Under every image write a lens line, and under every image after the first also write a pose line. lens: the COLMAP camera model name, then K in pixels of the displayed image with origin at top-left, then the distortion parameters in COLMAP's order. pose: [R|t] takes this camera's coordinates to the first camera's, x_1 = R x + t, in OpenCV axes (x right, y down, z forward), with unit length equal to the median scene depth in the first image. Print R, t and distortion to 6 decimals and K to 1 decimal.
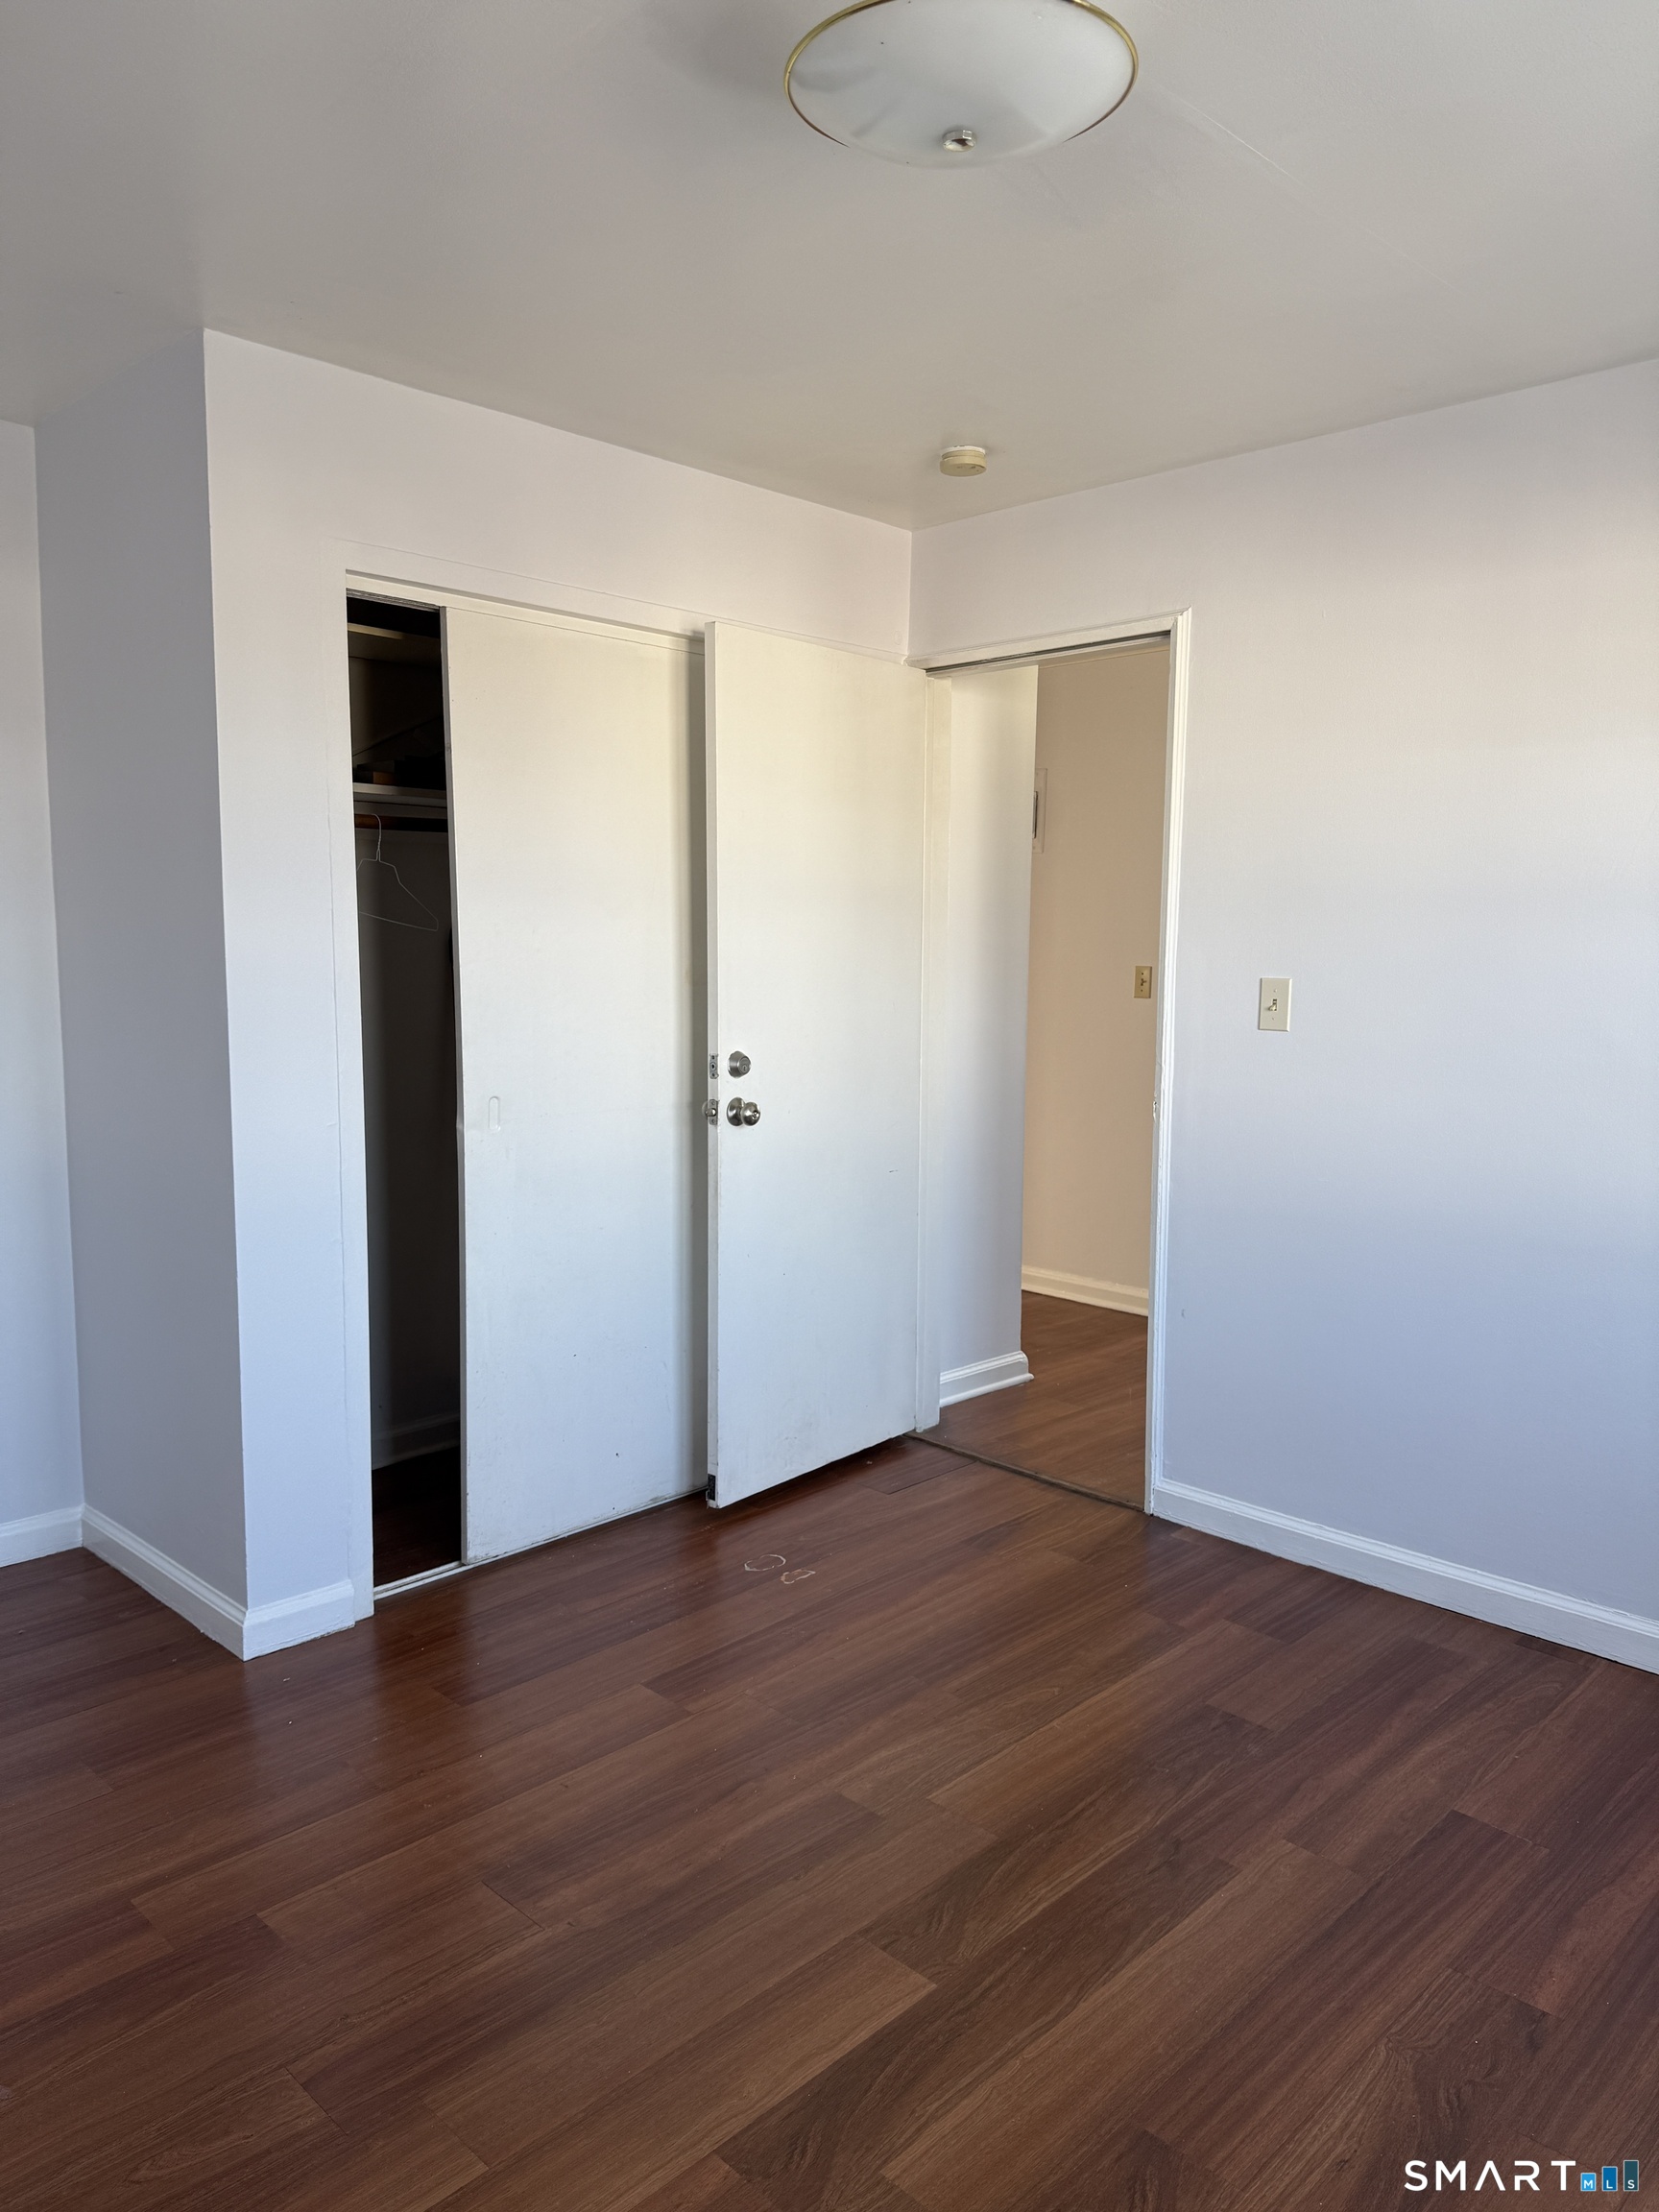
lens RADIAL K [[1560.9, 0, 829.5], [0, 1560.9, 1106.0], [0, 0, 1]] dist [0.073636, -0.100410]
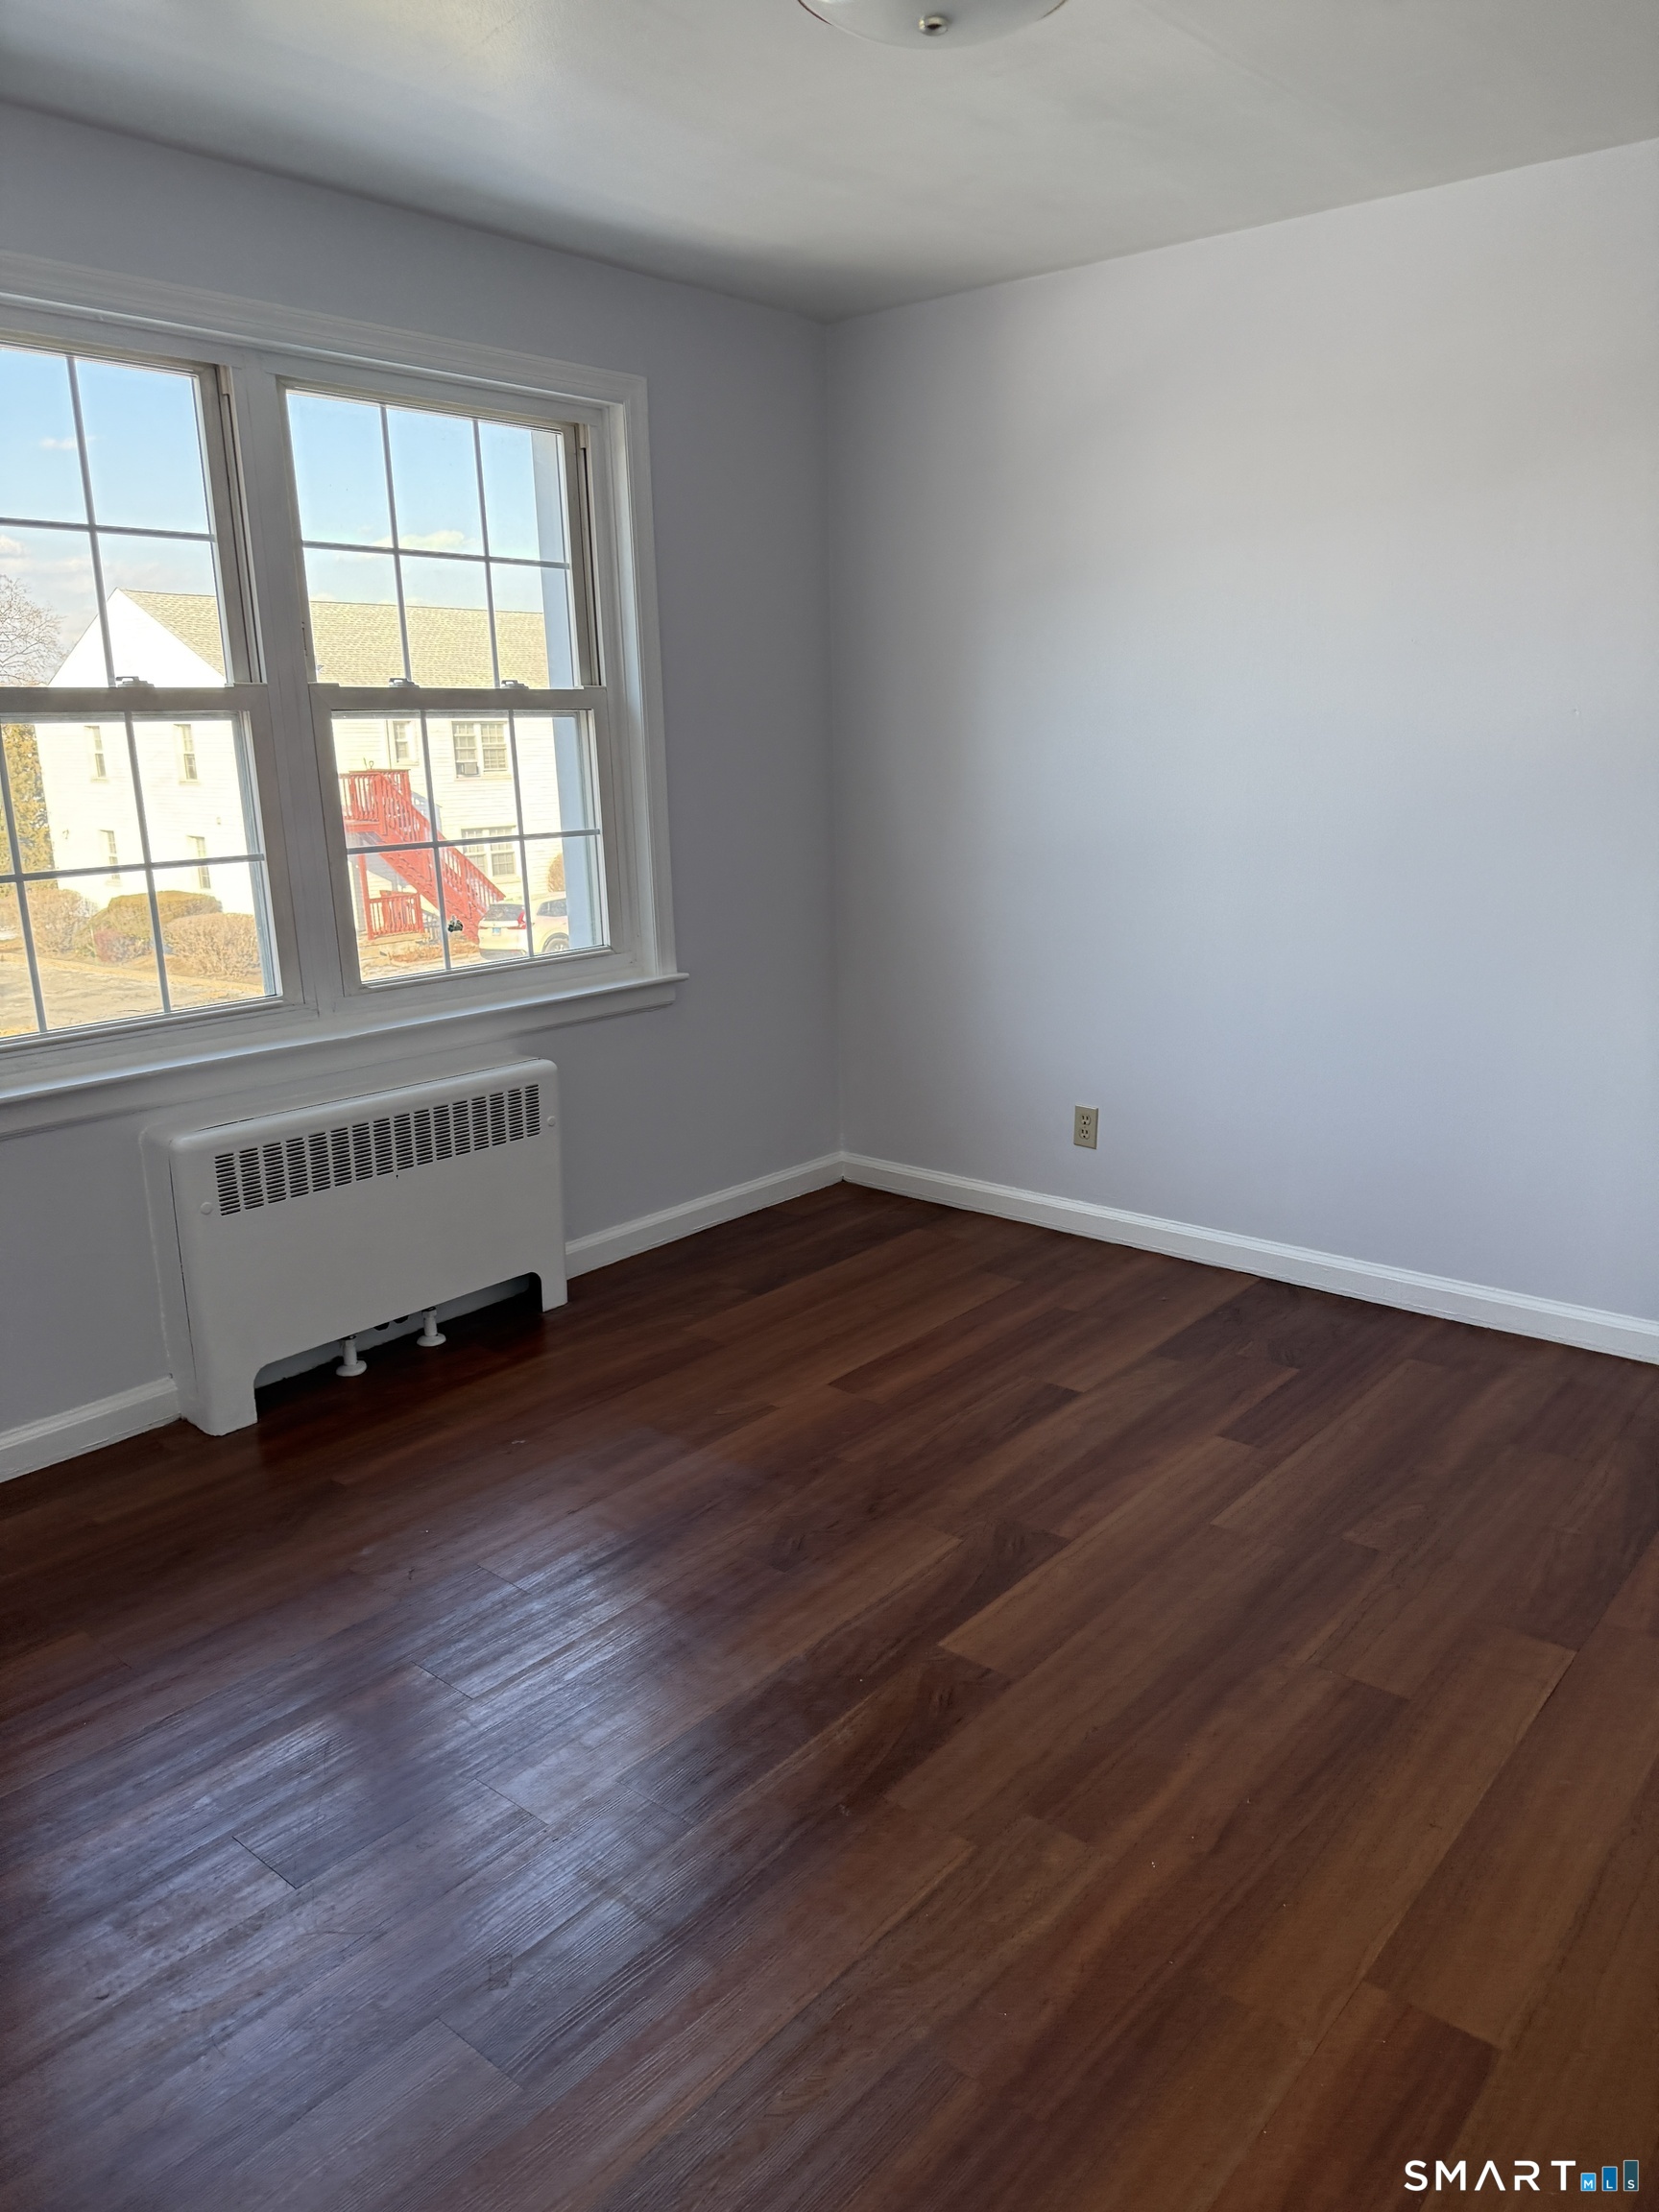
lens RADIAL K [[1560.9, 0, 829.5], [0, 1560.9, 1106.0], [0, 0, 1]] dist [0.073636, -0.100410]
pose [[-0.997708, 0.023451, -0.063469, 0.204462], [0.000038, 0.938216, 0.346050, -0.209518], [0.067663, 0.345255, -0.936067, 1.876387]]
